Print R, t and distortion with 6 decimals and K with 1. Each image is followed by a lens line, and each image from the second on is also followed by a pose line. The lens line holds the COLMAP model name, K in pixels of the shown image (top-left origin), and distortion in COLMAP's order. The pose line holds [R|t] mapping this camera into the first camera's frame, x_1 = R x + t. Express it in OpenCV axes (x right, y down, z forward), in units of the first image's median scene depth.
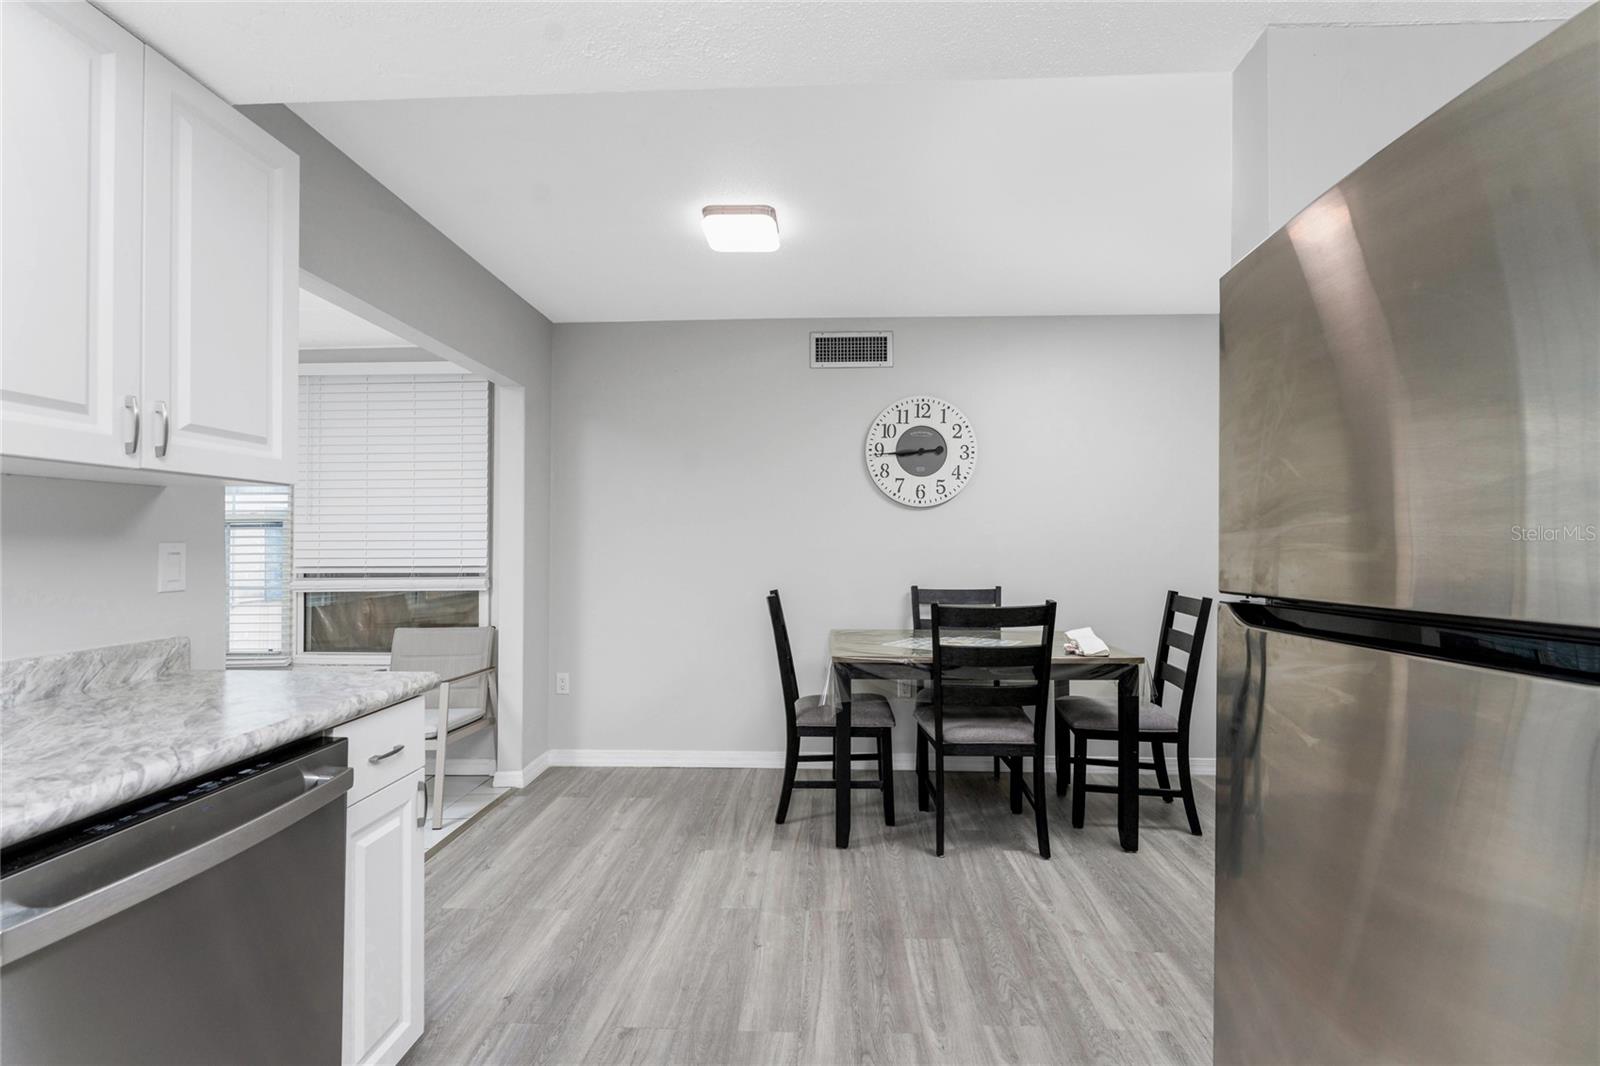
lens RADIAL K [[720.1, 0, 803.9], [0, 720.1, 539.4], [0, 0, 1]] dist [0.003030, -0.000767]
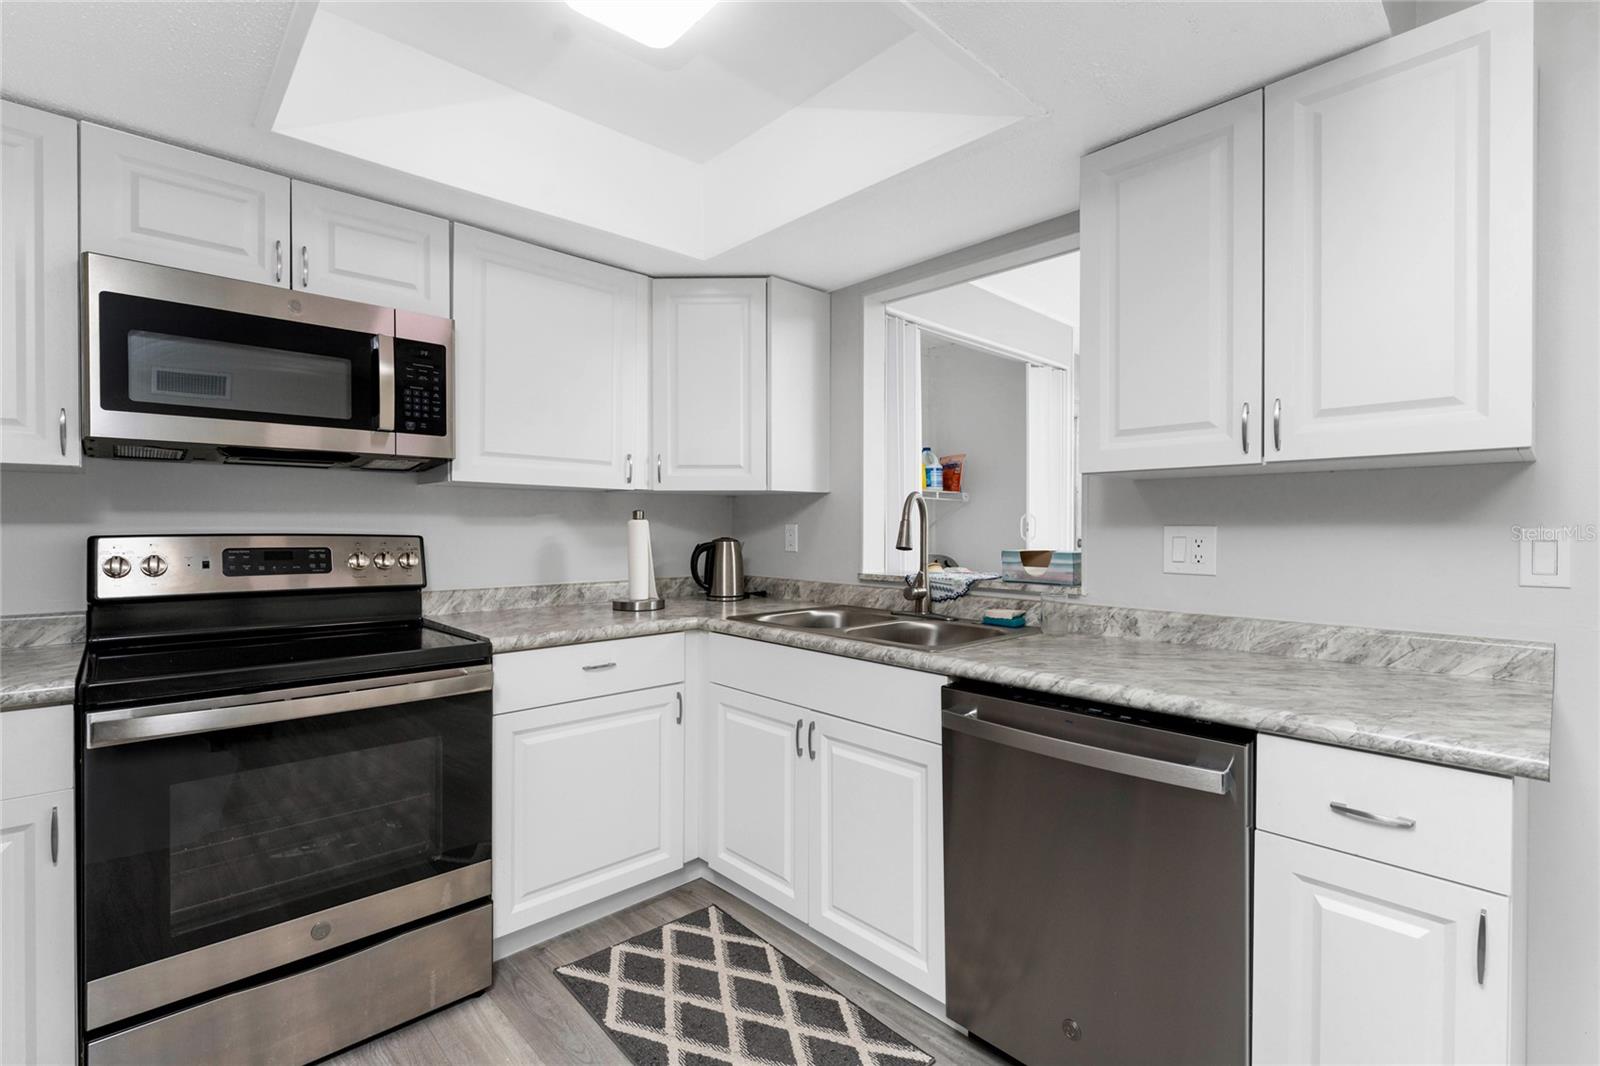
lens RADIAL K [[720.1, 0, 792.9], [0, 720.1, 527.3], [0, 0, 1]] dist [0.003030, -0.000767]
pose [[-0.706631, -0.002335, -0.707579, 0.134477], [0.004255, 0.999962, -0.007549, 0.003183], [0.707570, -0.008345, -0.706594, 0.417433]]
